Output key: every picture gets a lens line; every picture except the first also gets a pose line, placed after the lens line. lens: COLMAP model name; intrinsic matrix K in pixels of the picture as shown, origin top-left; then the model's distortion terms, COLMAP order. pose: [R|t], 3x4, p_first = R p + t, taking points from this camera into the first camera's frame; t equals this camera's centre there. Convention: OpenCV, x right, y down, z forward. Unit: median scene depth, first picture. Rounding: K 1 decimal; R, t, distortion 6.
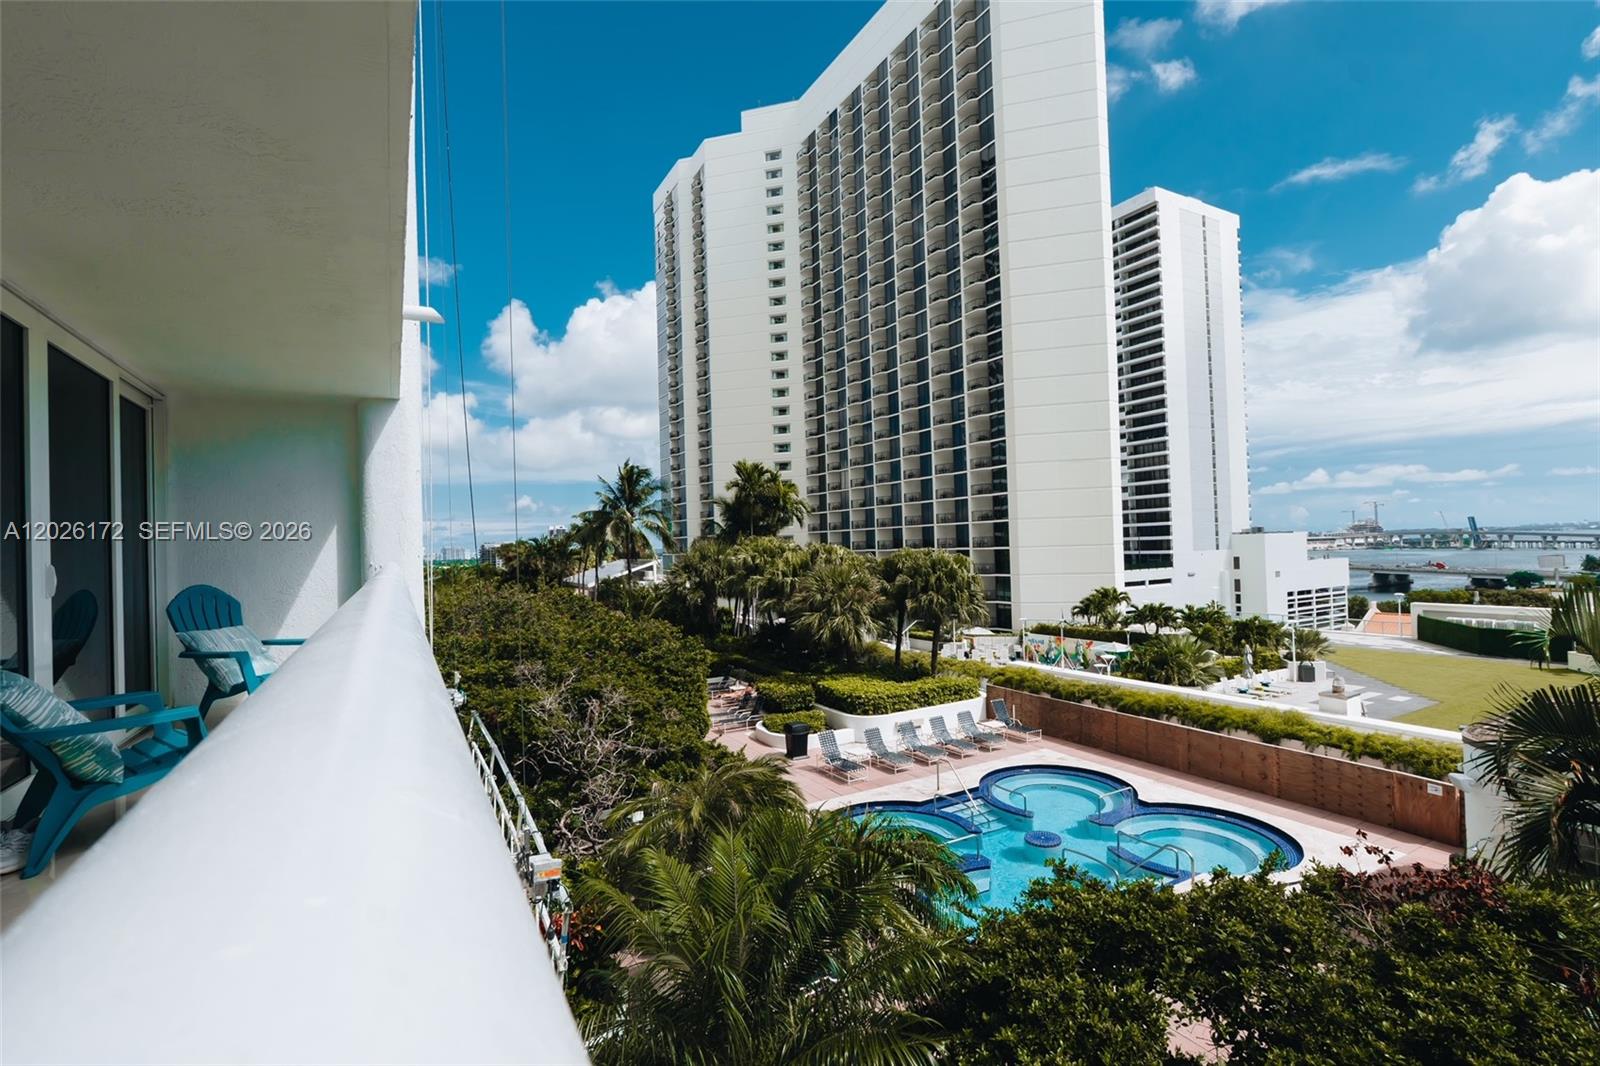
lens RADIAL K [[723.8, 0, 802.9], [0, 723.8, 537.1], [0, 0, 1]] dist [-0.013496, 0.002583]
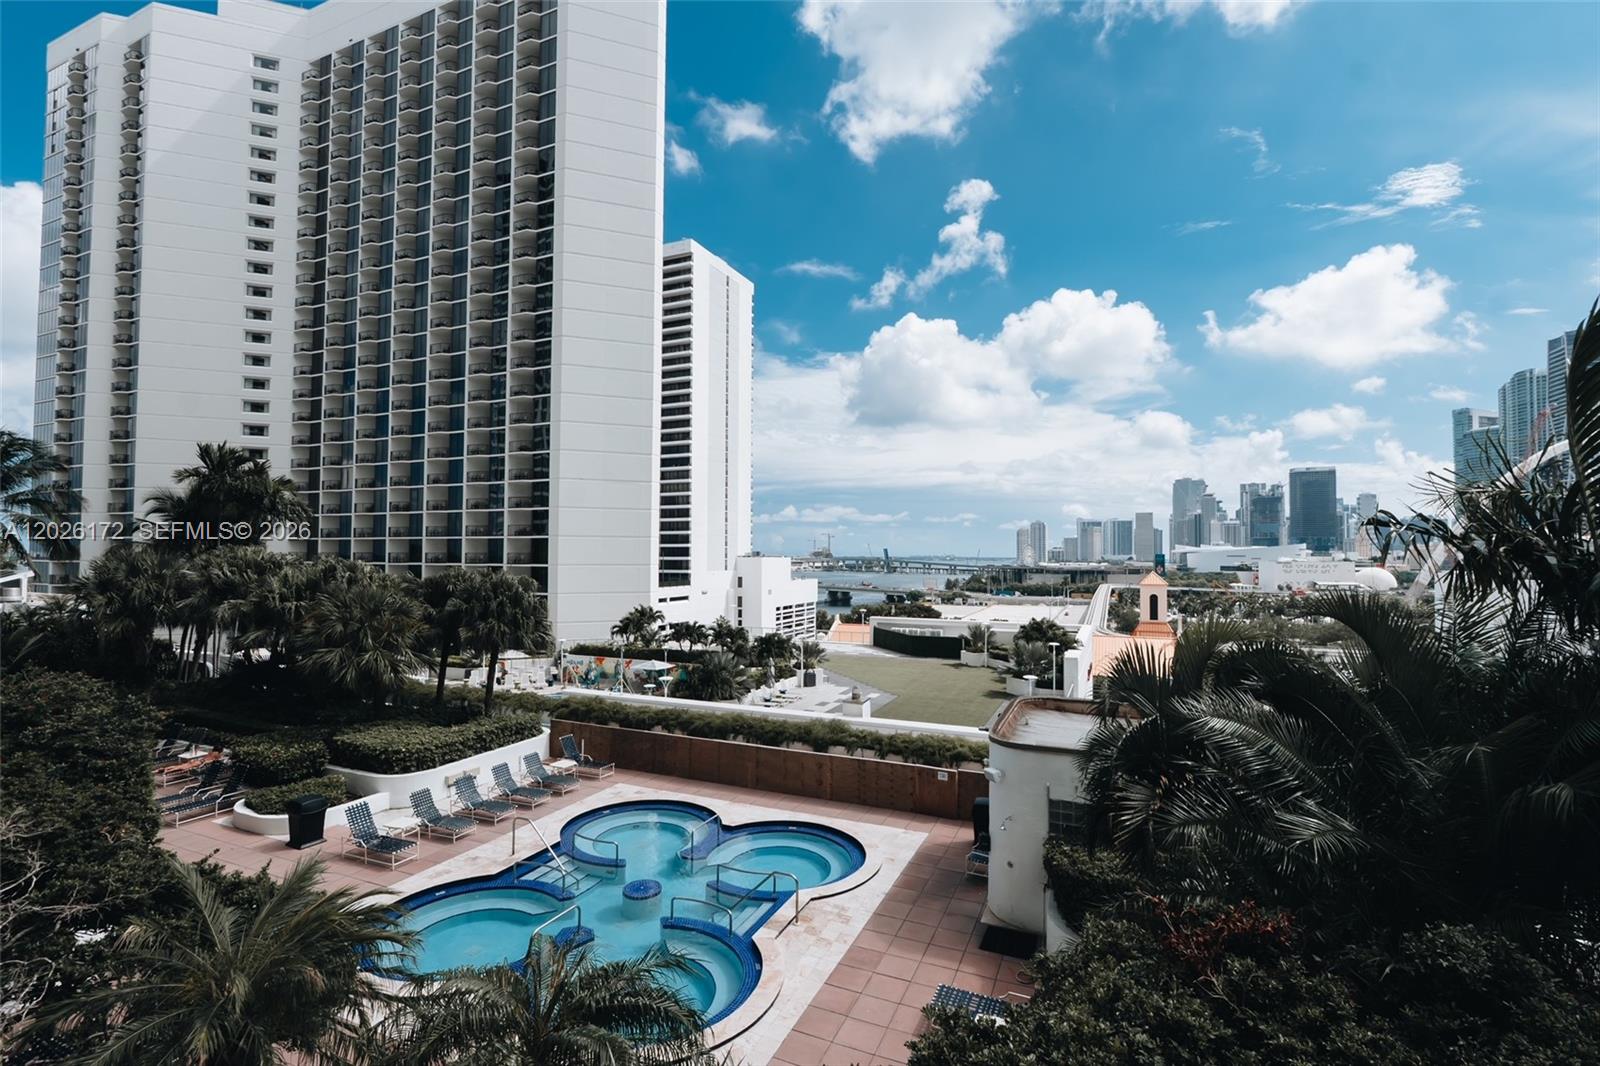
lens RADIAL K [[723.8, 0, 800.1], [0, 723.8, 537.3], [0, 0, 1]] dist [-0.013496, 0.002583]
pose [[0.803212, 0.047364, 0.593808, -0.024319], [-0.034868, 0.998863, -0.032508, -0.003925], [-0.594672, 0.005406, 0.803950, 0.038740]]
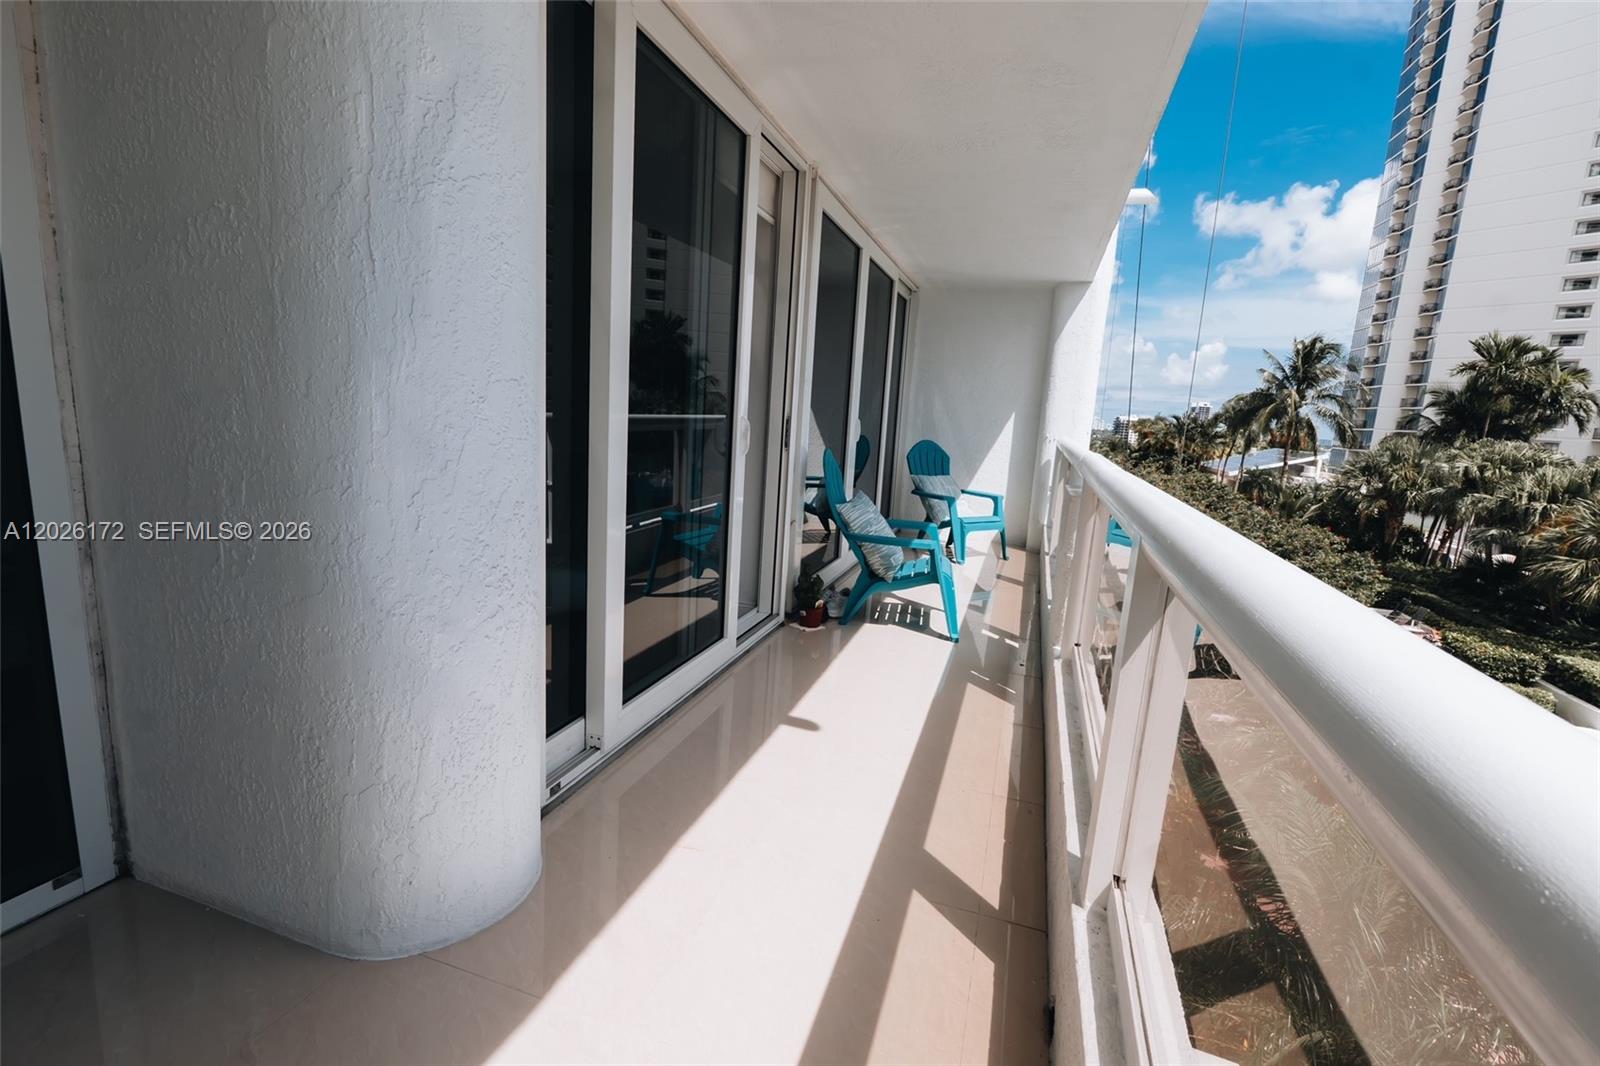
lens RADIAL K [[723.8, 0, 806.6], [0, 723.8, 536.7], [0, 0, 1]] dist [-0.013496, 0.002583]
pose [[0.679164, 0.200047, -0.706199, -0.003062], [-0.074348, 0.975943, 0.204956, -0.001603], [0.730211, -0.086694, 0.677699, -0.006647]]
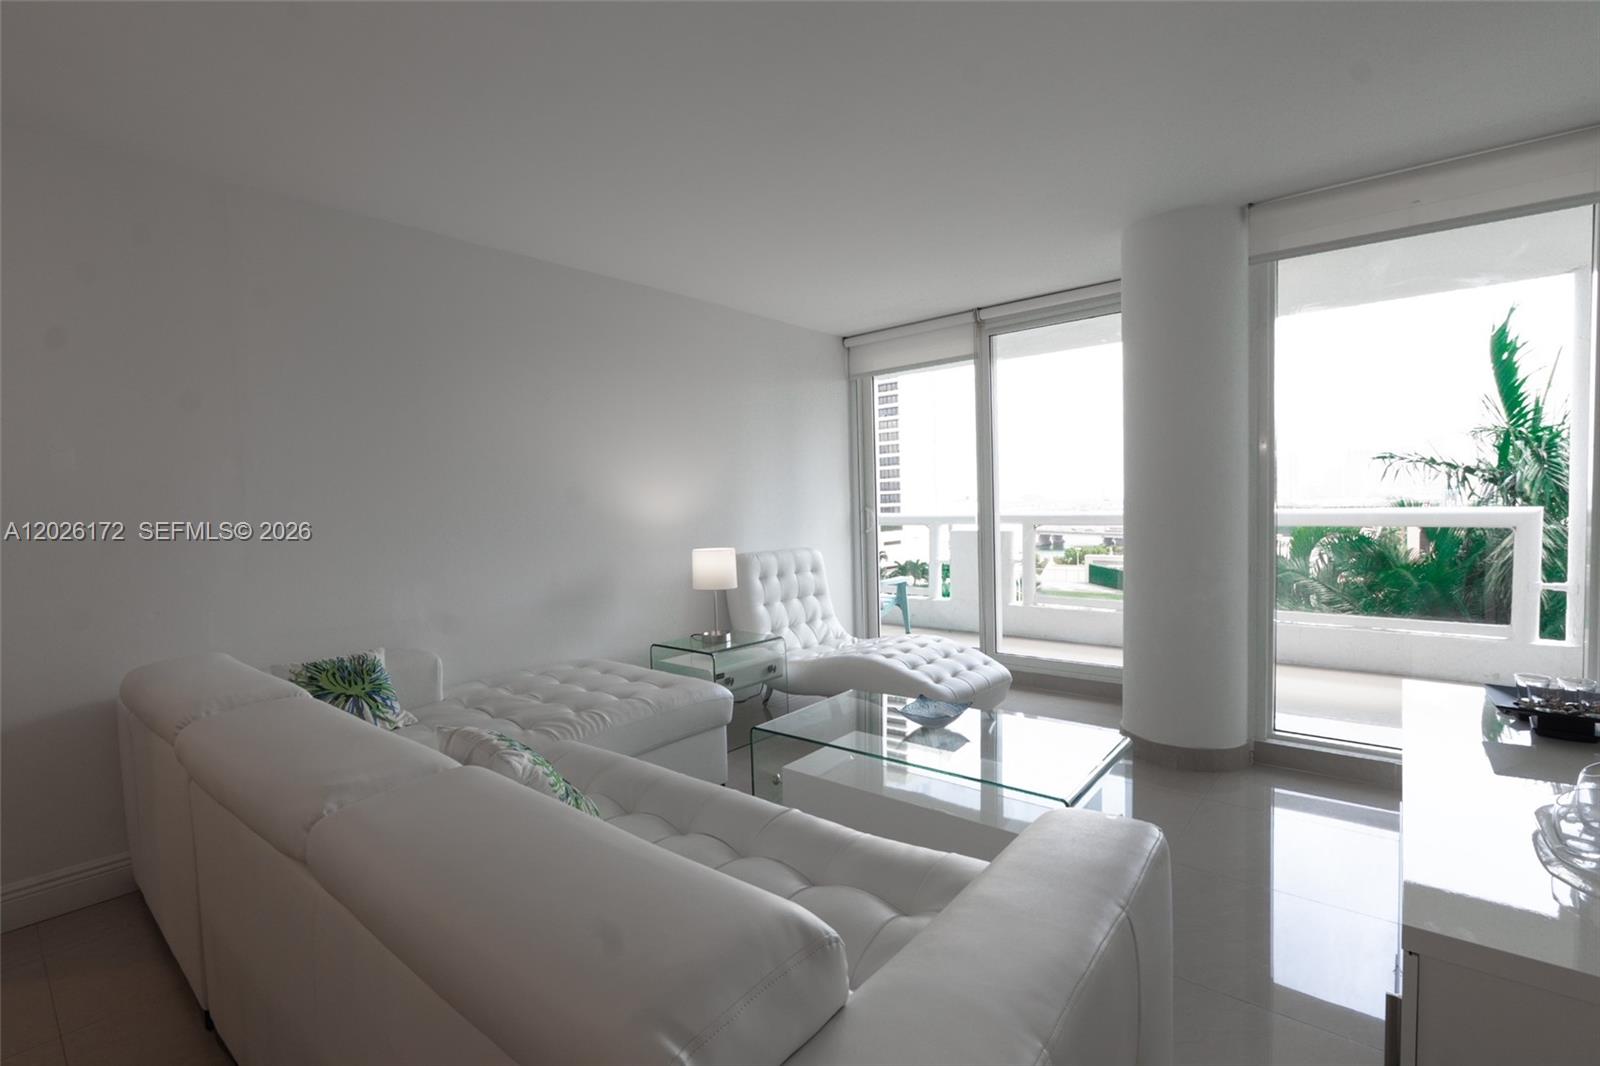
lens RADIAL K [[723.8, 0, 799.2], [0, 723.8, 529.1], [0, 0, 1]] dist [-0.013496, 0.002583]
pose [[0.936664, -0.007062, 0.350158, -0.108219], [-0.005355, 0.999391, 0.034480, 0.002061], [-0.350188, -0.034171, 0.936056, -0.050389]]
